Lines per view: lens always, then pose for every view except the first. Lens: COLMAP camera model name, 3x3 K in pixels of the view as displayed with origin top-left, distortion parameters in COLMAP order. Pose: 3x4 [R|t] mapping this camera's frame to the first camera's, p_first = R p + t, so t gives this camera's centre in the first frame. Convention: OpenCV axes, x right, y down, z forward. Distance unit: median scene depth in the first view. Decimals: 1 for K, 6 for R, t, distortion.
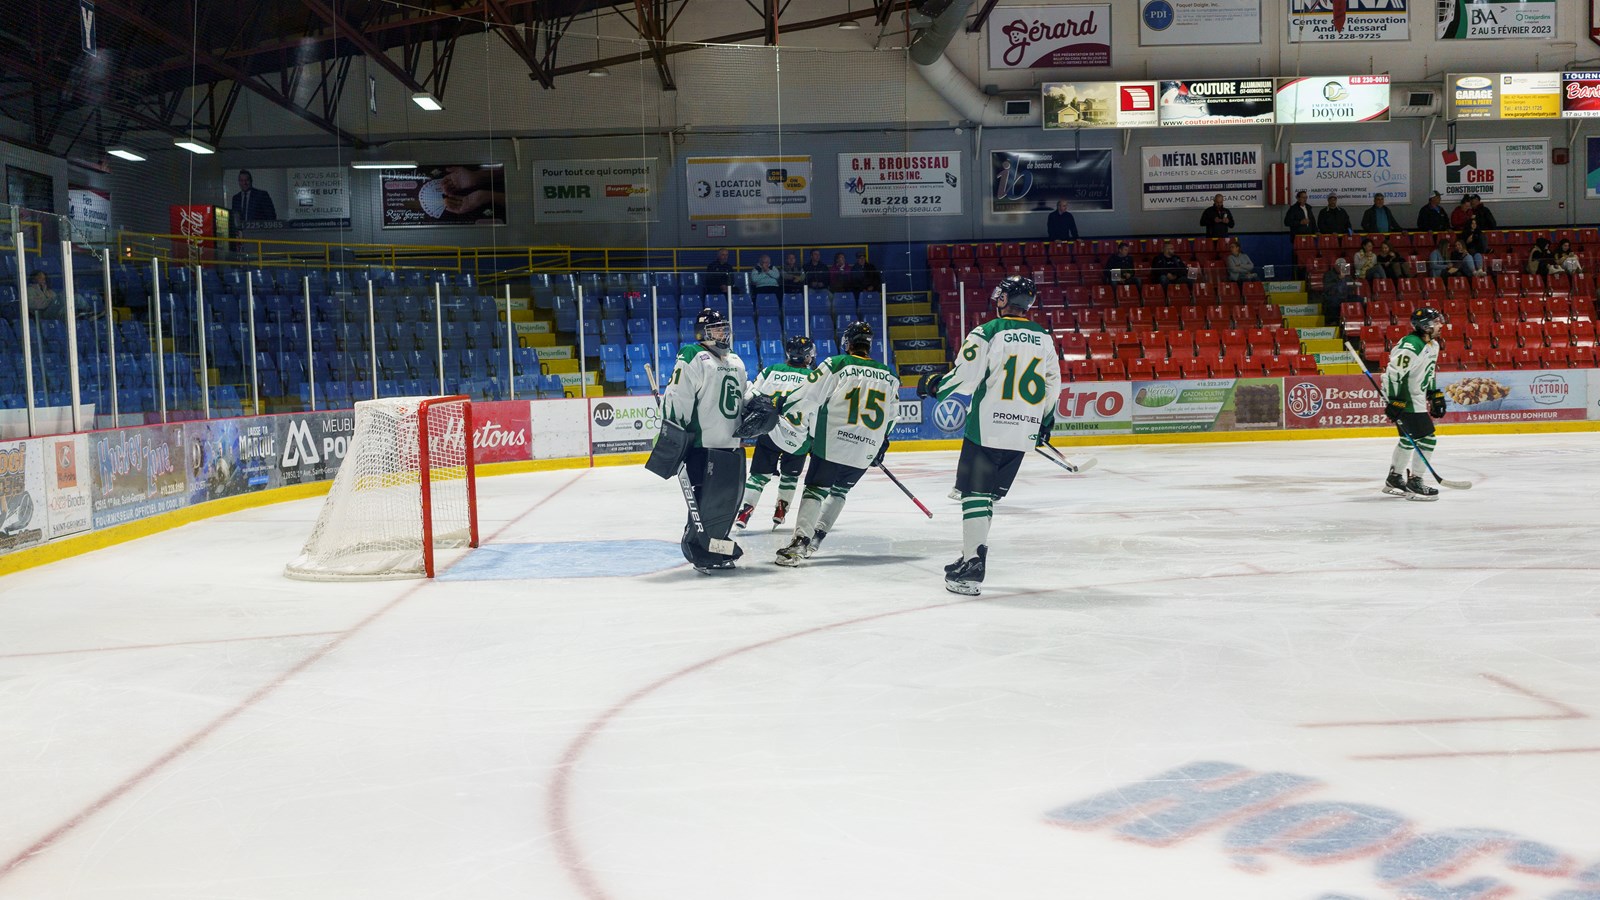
lens RADIAL K [[1638.9, 0, 795.1], [0, 1638.9, 446.7], [0, 0, 1]] dist [0.005593, -0.007995]
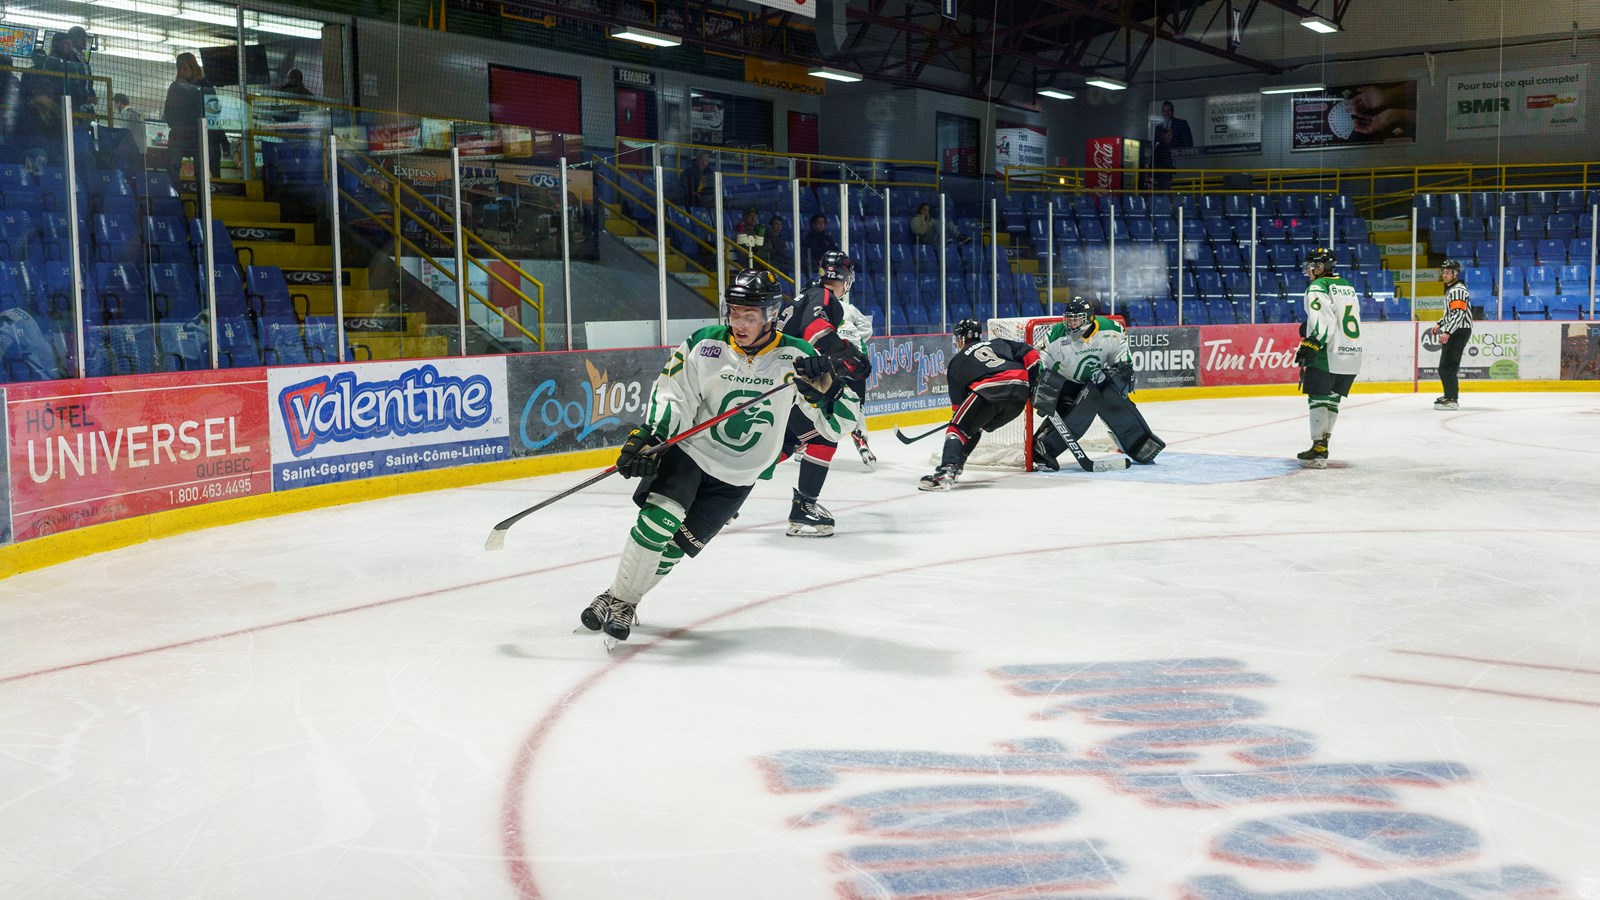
lens RADIAL K [[1638.9, 0, 795.1], [0, 1638.9, 446.7], [0, 0, 1]] dist [0.005593, -0.007995]
pose [[0.801882, 0.071762, -0.593157, 0.131516], [-0.041550, 0.997055, 0.064456, -0.002444], [0.596036, -0.027040, 0.802503, -0.013672]]
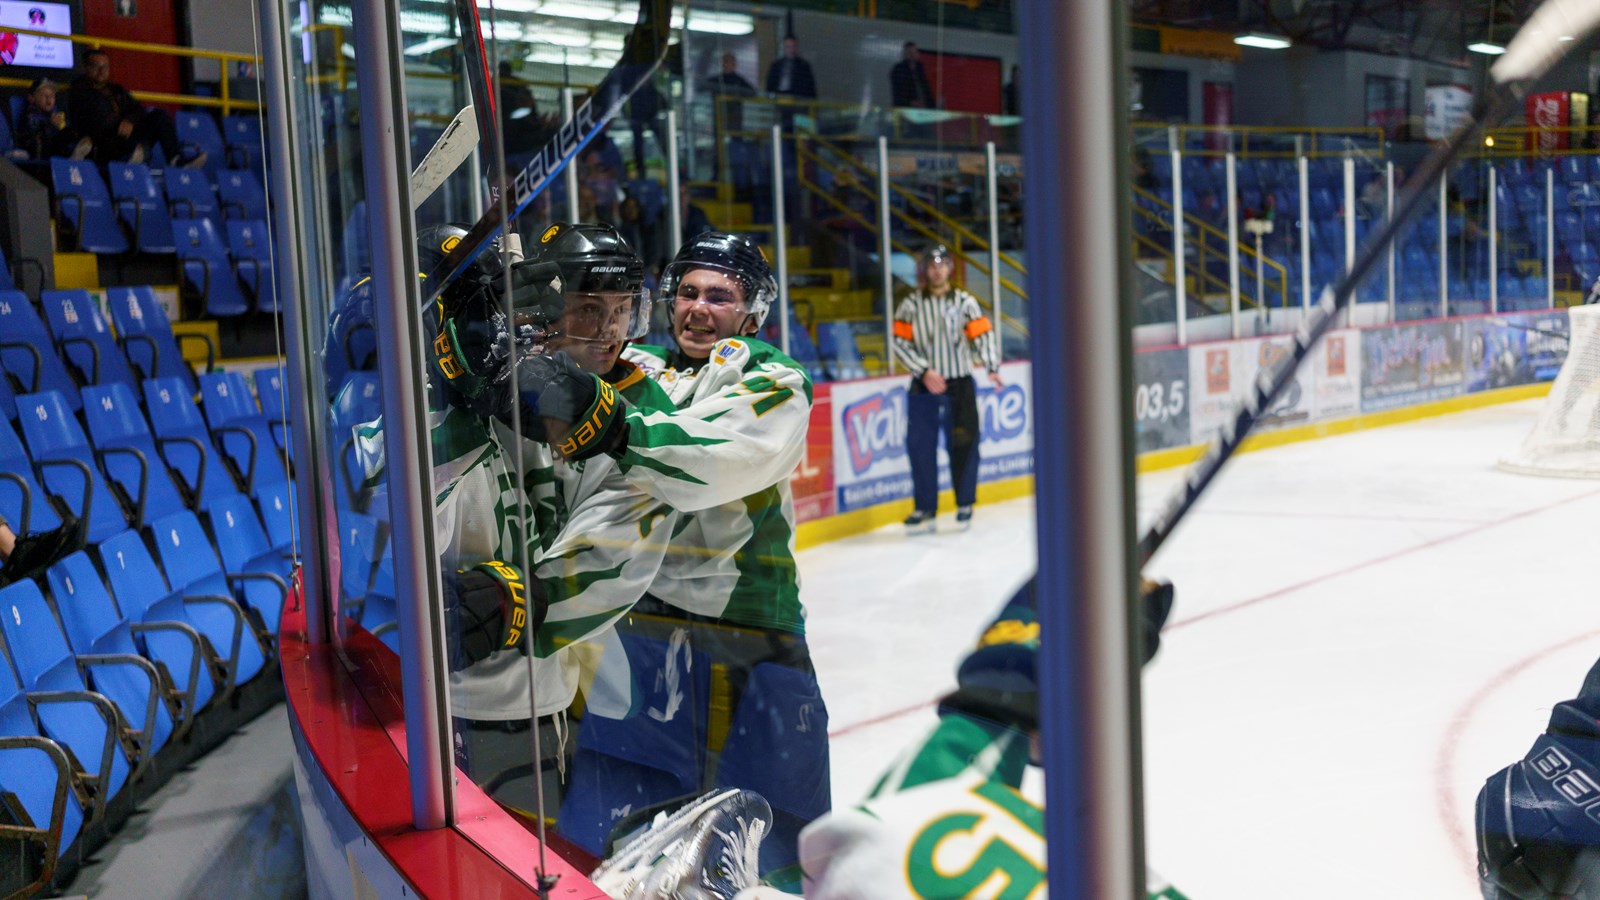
lens RADIAL K [[1648.5, 0, 808.8], [0, 1648.5, 449.1], [0, 0, 1]] dist [-0.001681, 0.001001]
pose [[0.686444, 0.072285, -0.723581, 0.067921], [-0.015606, 0.996282, 0.084722, -0.007710], [0.727016, -0.046864, 0.685020, -0.034338]]
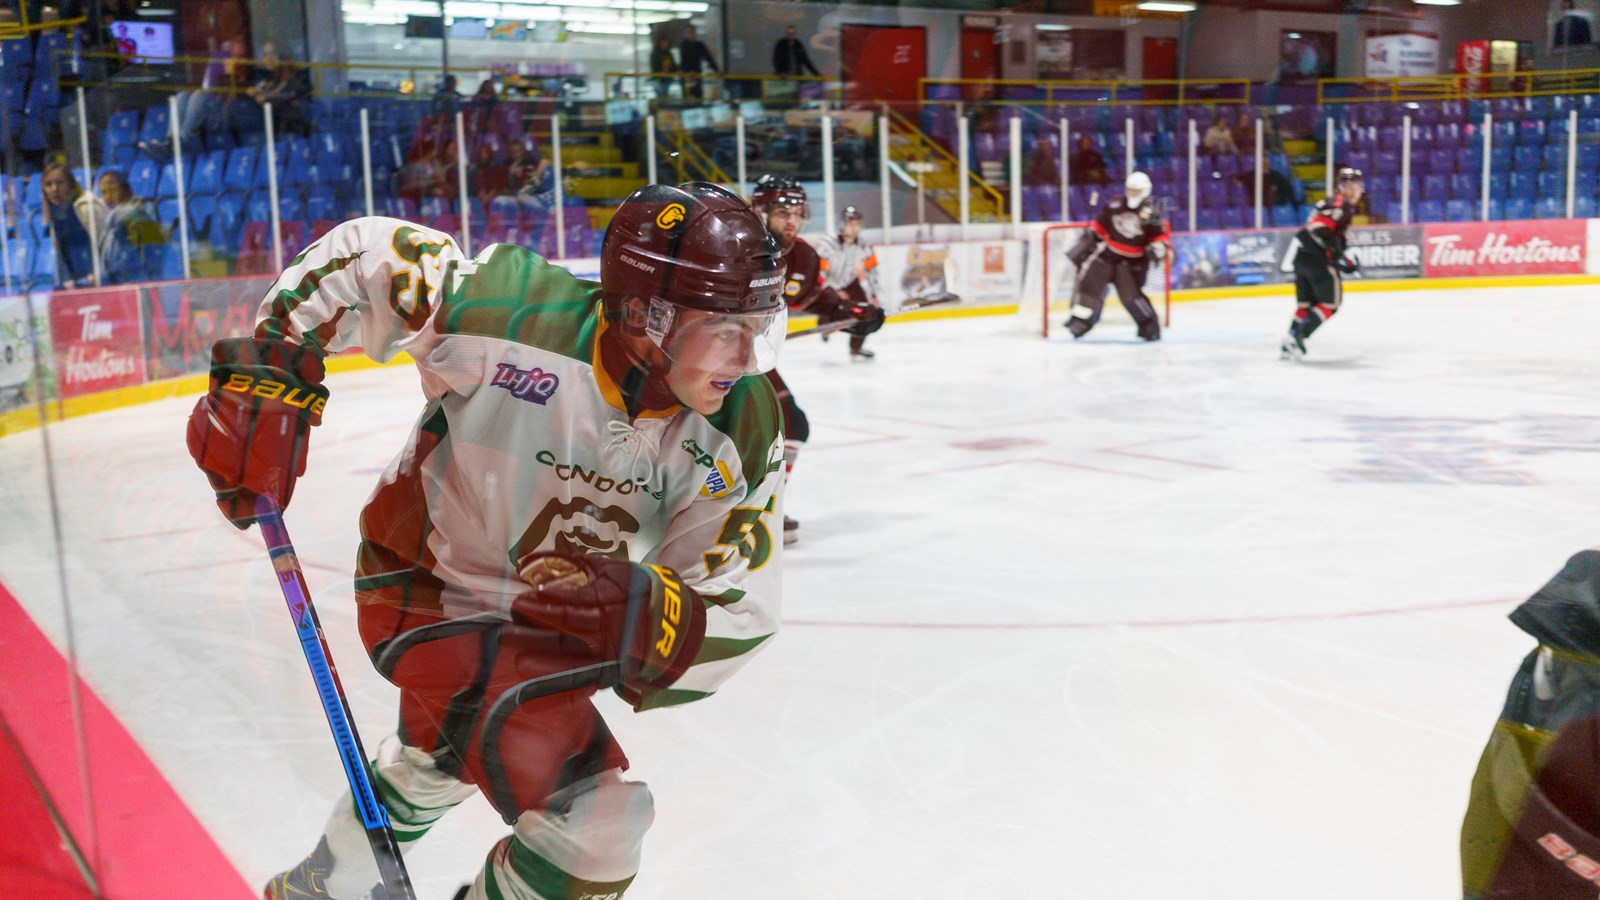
lens RADIAL K [[1638.9, 0, 795.1], [0, 1638.9, 446.7], [0, 0, 1]] dist [0.005593, -0.007995]
pose [[0.507935, 0.132489, -0.851146, 0.397522], [-0.027894, 0.990113, 0.137474, -0.010827], [0.860944, -0.046086, 0.506608, -0.003268]]
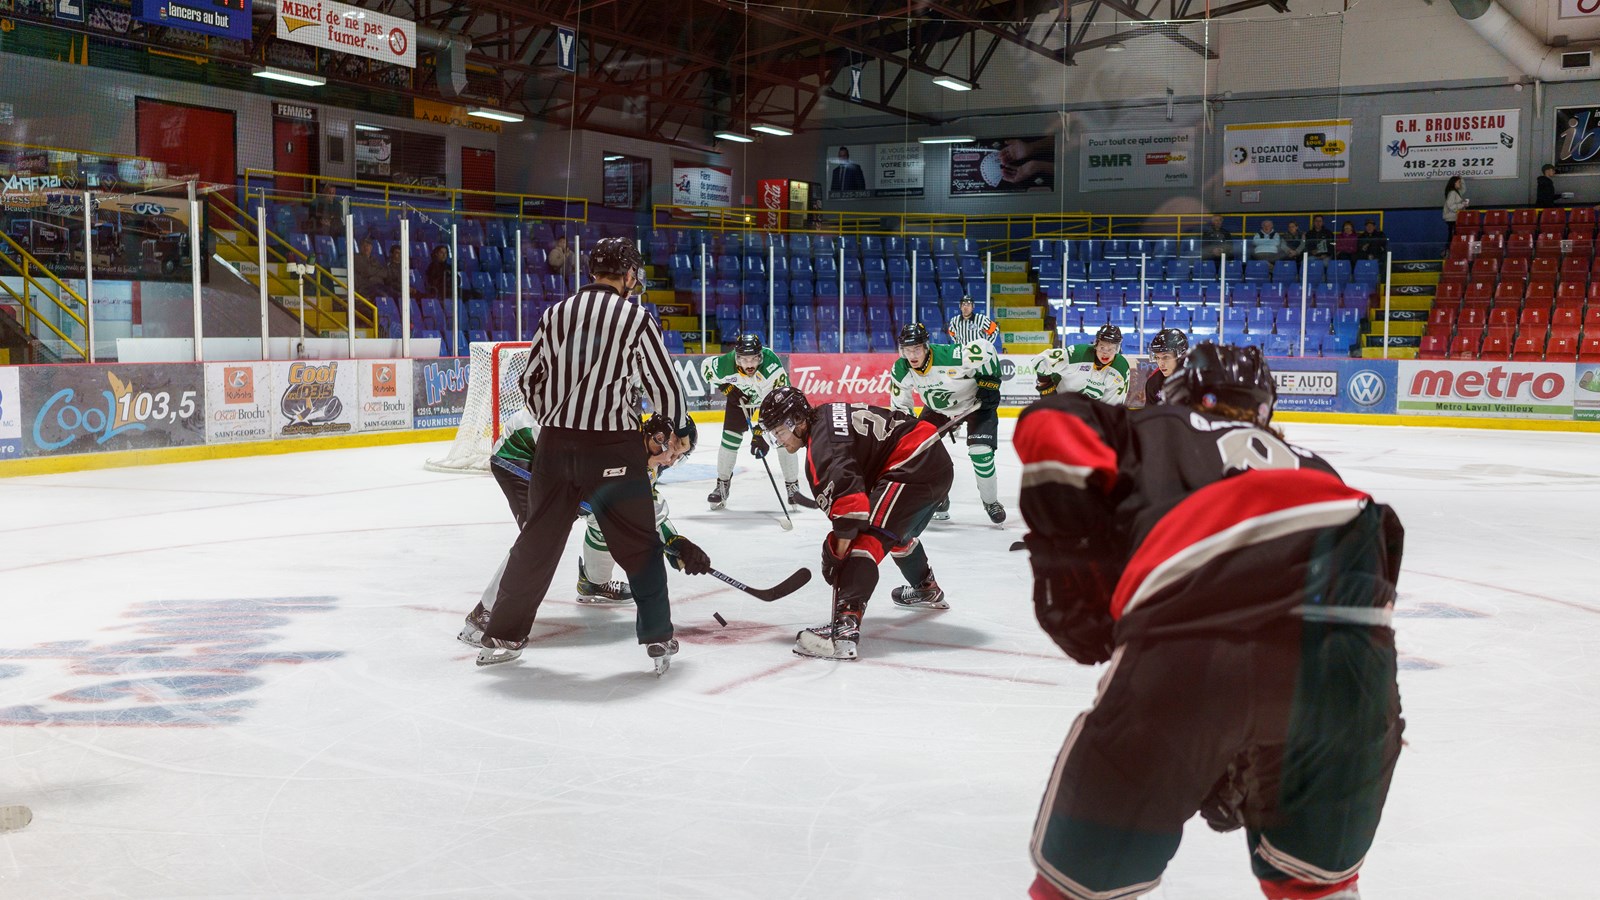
lens RADIAL K [[1638.9, 0, 795.1], [0, 1638.9, 446.7], [0, 0, 1]] dist [0.005593, -0.007995]
pose [[0.853606, 0.072743, -0.515816, 0.267542], [-0.058661, 0.997327, 0.043572, -0.006427], [0.517606, -0.006935, 0.855591, -0.009680]]
